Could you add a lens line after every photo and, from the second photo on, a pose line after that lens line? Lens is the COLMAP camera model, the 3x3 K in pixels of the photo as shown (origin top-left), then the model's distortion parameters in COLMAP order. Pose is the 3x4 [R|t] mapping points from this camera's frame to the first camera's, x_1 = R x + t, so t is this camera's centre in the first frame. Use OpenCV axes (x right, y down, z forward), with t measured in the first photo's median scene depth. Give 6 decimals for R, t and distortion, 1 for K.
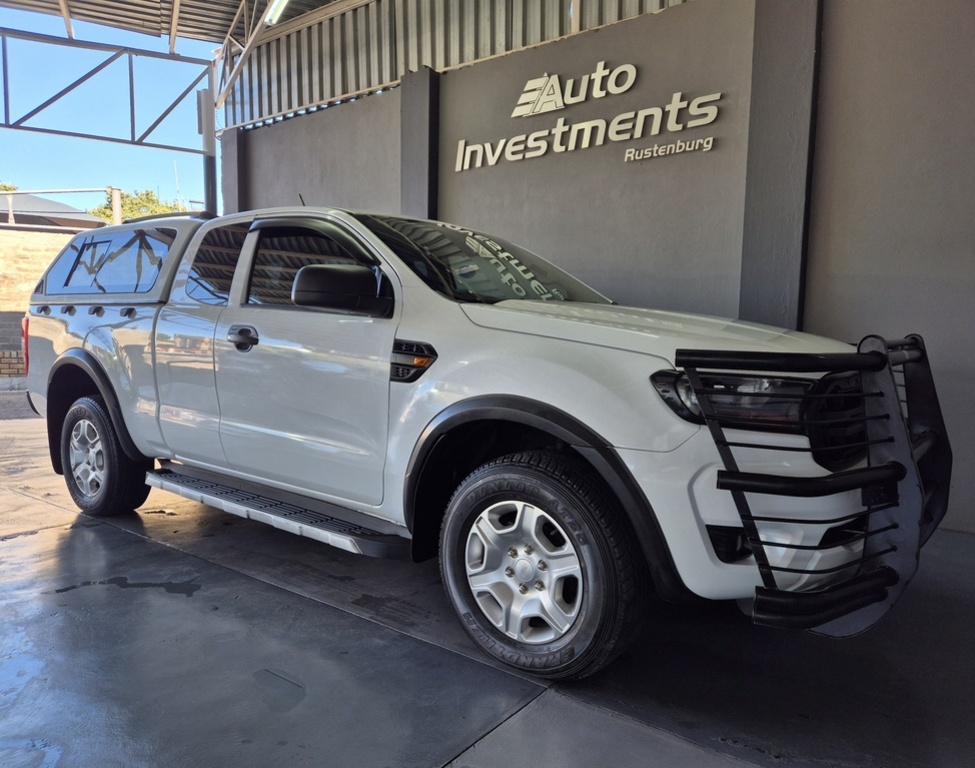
lens RADIAL K [[687.2, 0, 504.8], [0, 687.2, 412.0], [0, 0, 1]] dist [0.064678, -0.045147]
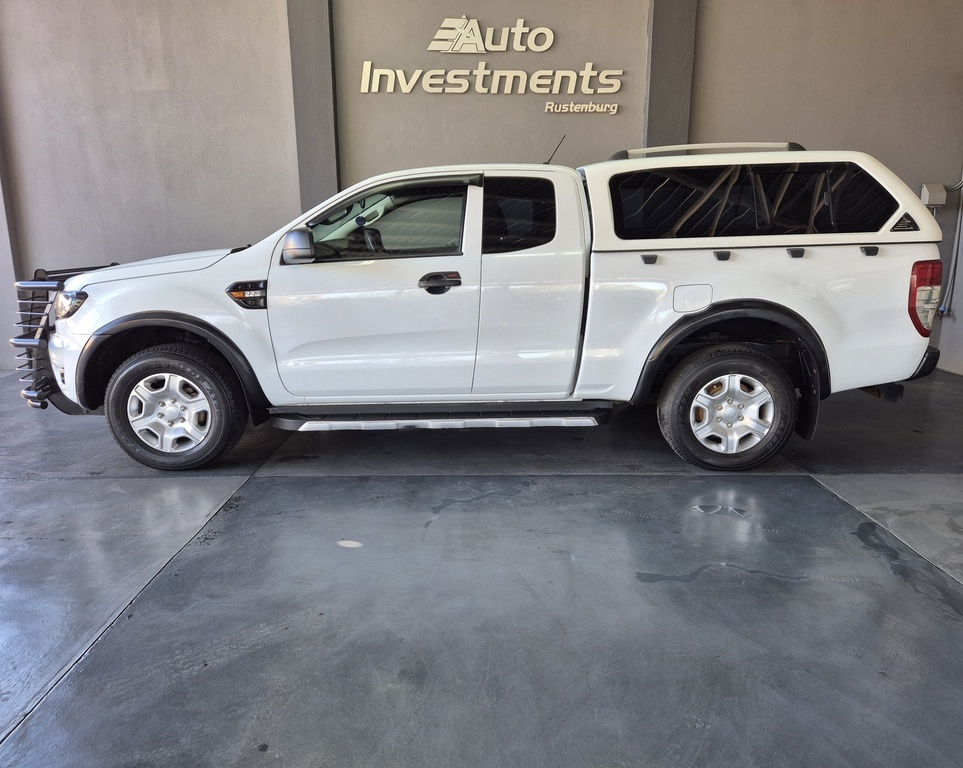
lens RADIAL K [[678.7, 0, 500.5], [0, 678.7, 409.5], [0, 0, 1]] dist [0.064678, -0.045147]
pose [[0.784304, -0.167116, 0.597444, -0.678227], [0.074376, 0.981418, 0.176882, -0.062190], [-0.615902, -0.094294, 0.782159, 0.046444]]
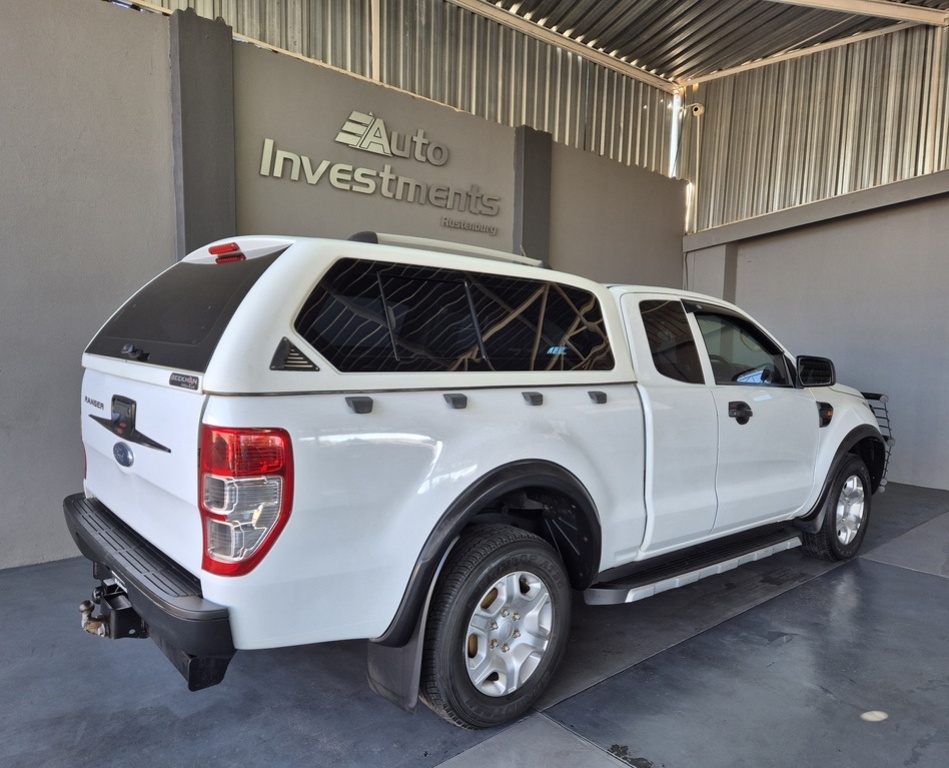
lens RADIAL K [[682.0, 0, 453.1], [0, 682.0, 402.7], [0, 0, 1]] dist [0.067905, -0.049138]
pose [[0.213644, -0.105416, 0.971207, -0.943317], [0.087856, 0.992206, 0.088369, -0.157707], [-0.972953, 0.066447, 0.221240, 0.718745]]
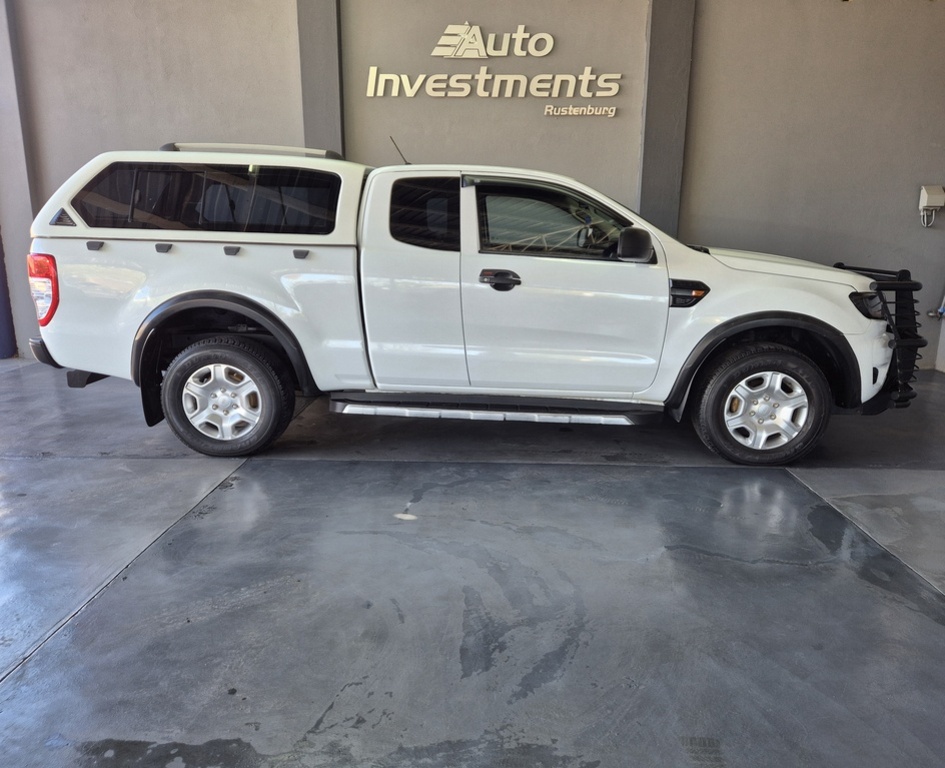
lens RADIAL K [[679.2, 0, 492.3], [0, 679.2, 406.1], [0, 0, 1]] dist [0.067905, -0.049138]
pose [[0.809782, -0.150657, 0.567058, -0.668805], [0.065503, 0.983643, 0.167795, -0.053248], [-0.583063, -0.098733, 0.806405, -0.005596]]
